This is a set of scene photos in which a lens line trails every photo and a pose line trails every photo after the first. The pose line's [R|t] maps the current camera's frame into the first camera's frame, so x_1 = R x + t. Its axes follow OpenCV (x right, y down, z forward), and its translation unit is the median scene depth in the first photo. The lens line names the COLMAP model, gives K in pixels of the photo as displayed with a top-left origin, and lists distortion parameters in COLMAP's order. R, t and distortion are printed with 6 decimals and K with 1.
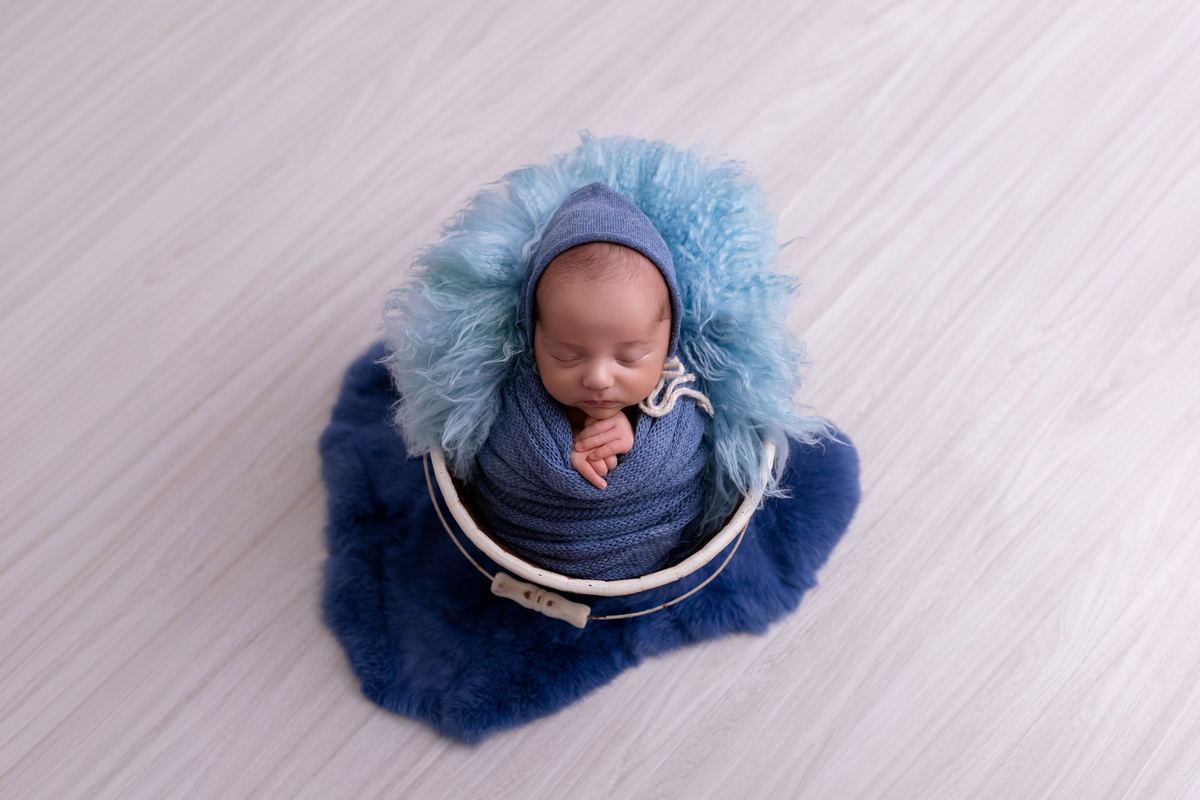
lens RADIAL K [[1199.6, 0, 606.2], [0, 1199.6, 402.2], [0, 0, 1]] dist [-0.000590, 0.000069]
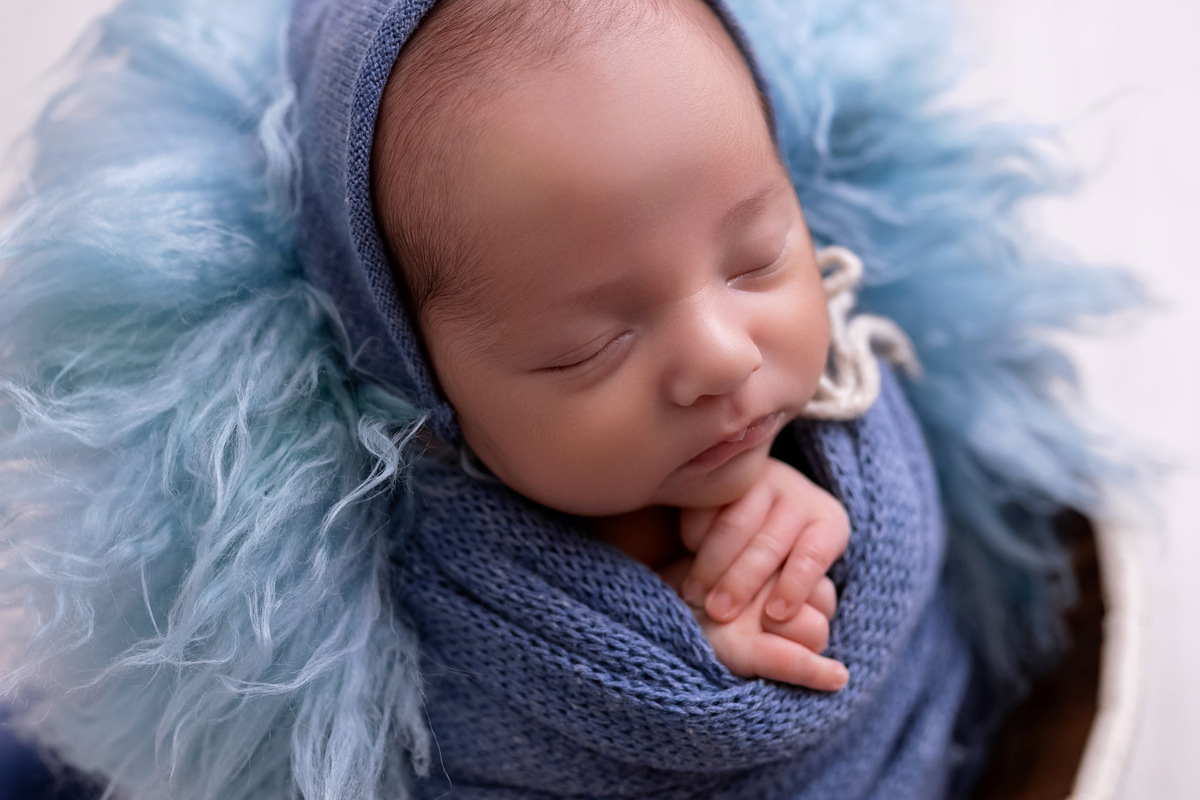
lens RADIAL K [[1409.4, 0, 600.9], [0, 1409.4, 400.9], [0, 0, 1]] dist [0.083956, -0.579143]
pose [[0.834798, -0.457856, 0.305744, -0.137620], [0.501356, 0.861670, -0.078530, 0.003570], [-0.227495, 0.218843, 0.948870, 0.638474]]
